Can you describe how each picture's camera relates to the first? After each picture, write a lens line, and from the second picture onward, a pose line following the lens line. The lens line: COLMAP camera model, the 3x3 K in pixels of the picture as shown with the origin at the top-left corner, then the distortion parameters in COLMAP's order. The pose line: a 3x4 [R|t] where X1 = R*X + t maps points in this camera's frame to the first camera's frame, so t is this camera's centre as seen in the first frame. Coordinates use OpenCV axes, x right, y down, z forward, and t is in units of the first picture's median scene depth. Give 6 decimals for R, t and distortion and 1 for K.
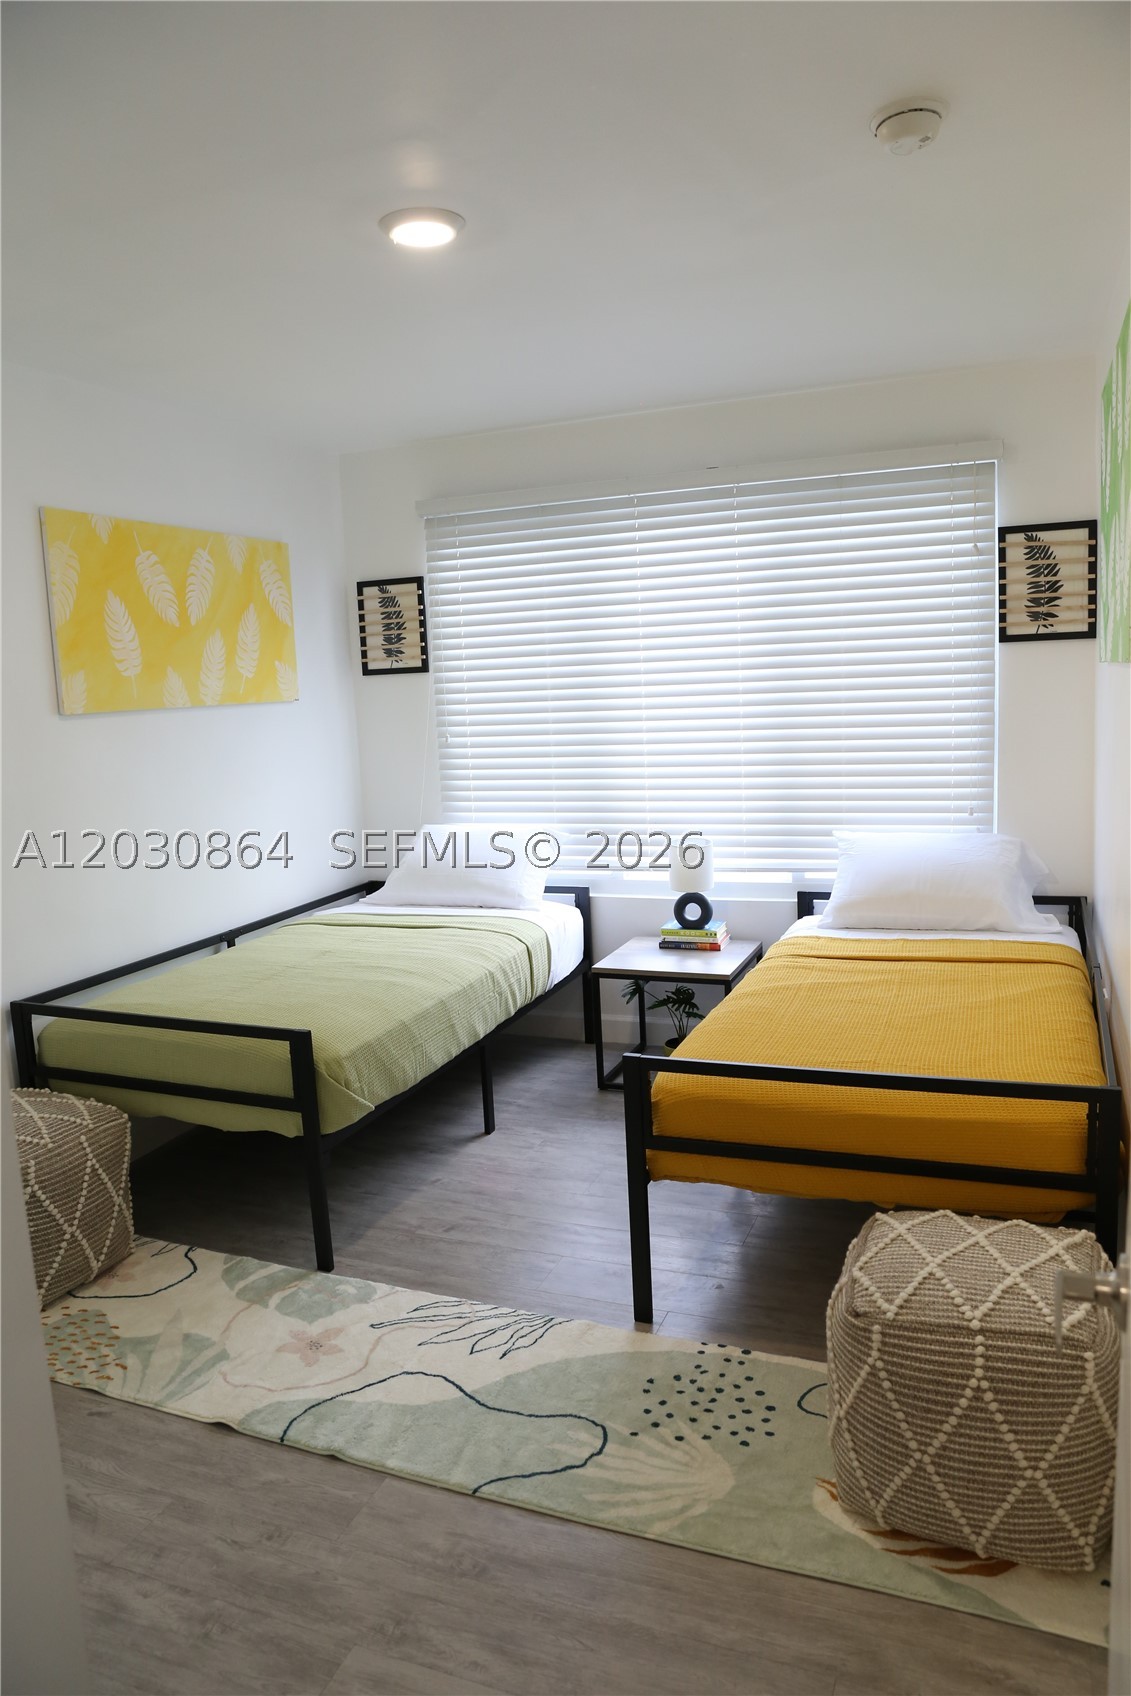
lens RADIAL K [[1085.1, 0, 560.7], [0, 1085.1, 844.0], [0, 0, 1]] dist [-0.111079, 0.085355]
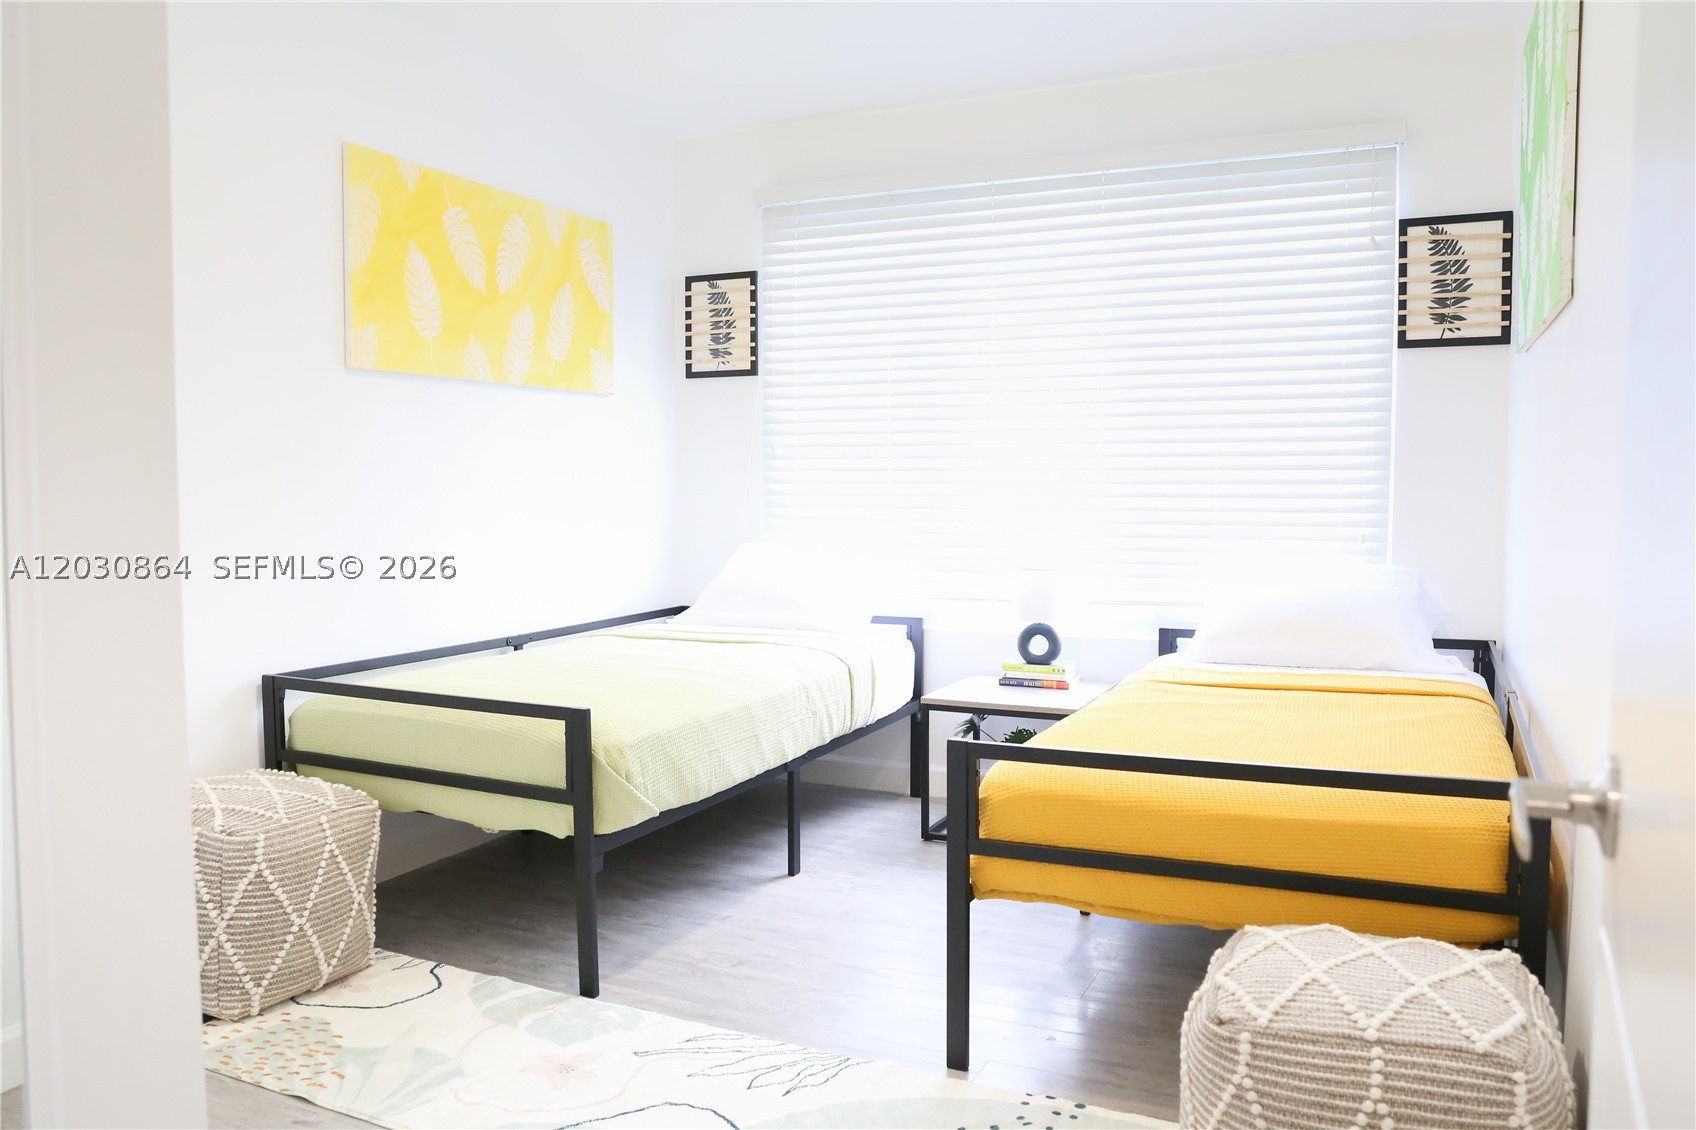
lens RADIAL K [[1170.0, 0, 848.7], [0, 1170.0, 568.9], [0, 0, 1]] dist [-0.111449, 0.085622]
pose [[0.997664, 0.048362, -0.048252, 0.014979], [-0.051770, 0.996054, -0.072082, 0.111589], [0.044575, 0.074412, 0.996231, 0.062109]]
